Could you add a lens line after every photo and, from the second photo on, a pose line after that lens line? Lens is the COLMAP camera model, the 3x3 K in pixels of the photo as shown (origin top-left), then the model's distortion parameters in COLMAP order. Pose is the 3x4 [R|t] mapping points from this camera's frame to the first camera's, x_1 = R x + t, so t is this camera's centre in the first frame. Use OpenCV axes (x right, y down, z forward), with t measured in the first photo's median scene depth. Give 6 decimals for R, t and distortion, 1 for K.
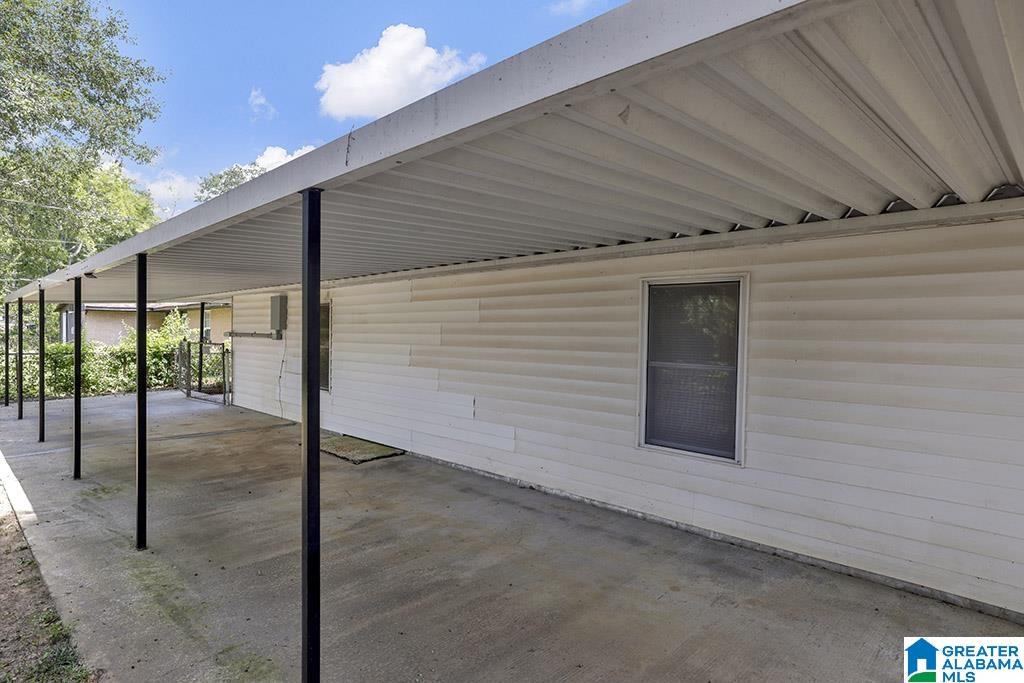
lens RADIAL K [[570.9, 0, 512.0], [0, 570.9, 341.5], [0, 0, 1]] dist [-0.000713, 0.000044]
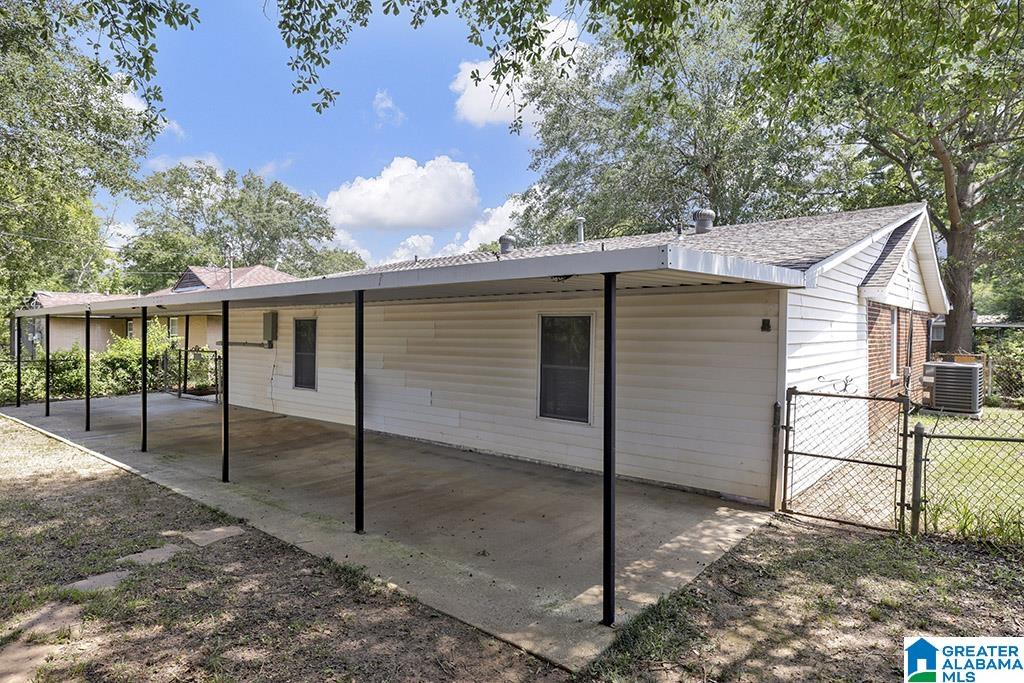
lens RADIAL K [[596.3, 0, 512.0], [0, 596.3, 341.5], [0, 0, 1]] dist [-0.001796, -0.000088]
pose [[0.997463, -0.003831, 0.071090, 0.035566], [0.004074, 0.999986, -0.003276, -0.022531], [-0.071076, 0.003558, 0.997465, -0.601761]]
